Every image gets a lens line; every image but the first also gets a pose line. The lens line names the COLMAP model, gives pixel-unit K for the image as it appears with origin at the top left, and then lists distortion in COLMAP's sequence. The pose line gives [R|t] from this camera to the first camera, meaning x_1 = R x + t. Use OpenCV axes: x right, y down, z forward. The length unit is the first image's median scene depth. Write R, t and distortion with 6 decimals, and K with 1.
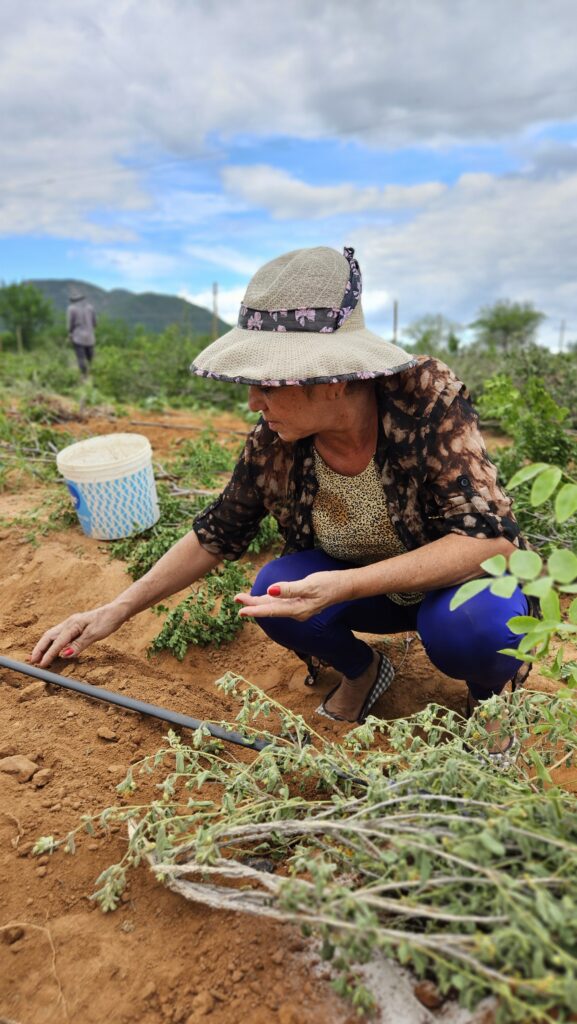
lens RADIAL K [[653.4, 0, 269.9], [0, 653.4, 506.4], [0, 0, 1]] dist [0.066129, -0.034486]
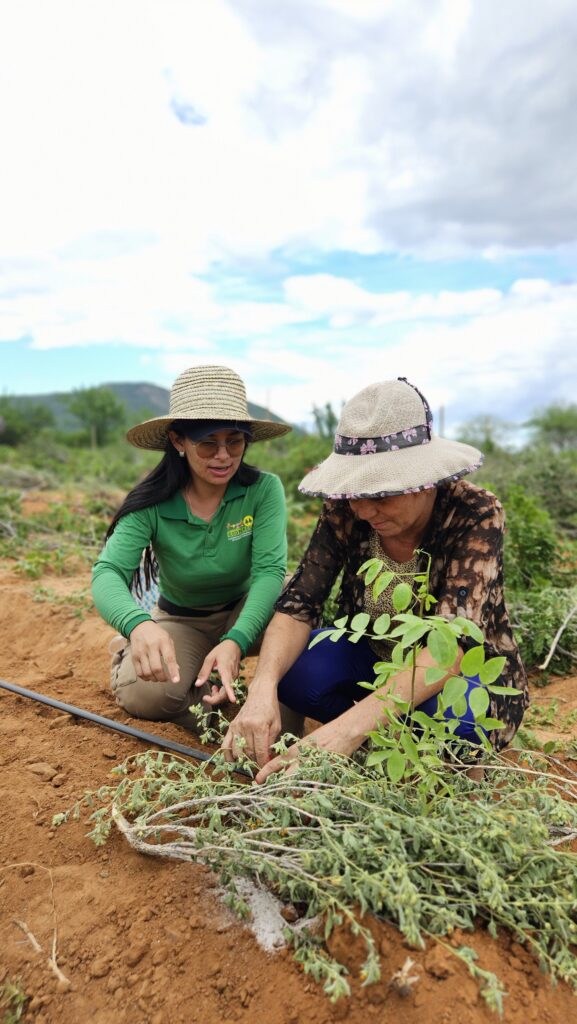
lens RADIAL K [[655.7, 0, 248.9], [0, 655.7, 522.3], [0, 0, 1]] dist [0.065411, -0.002563]
pose [[0.992324, 0.017477, -0.122427, 0.111916], [-0.031742, 0.992793, -0.115560, 0.016488], [0.119525, 0.118559, 0.985727, -0.201882]]
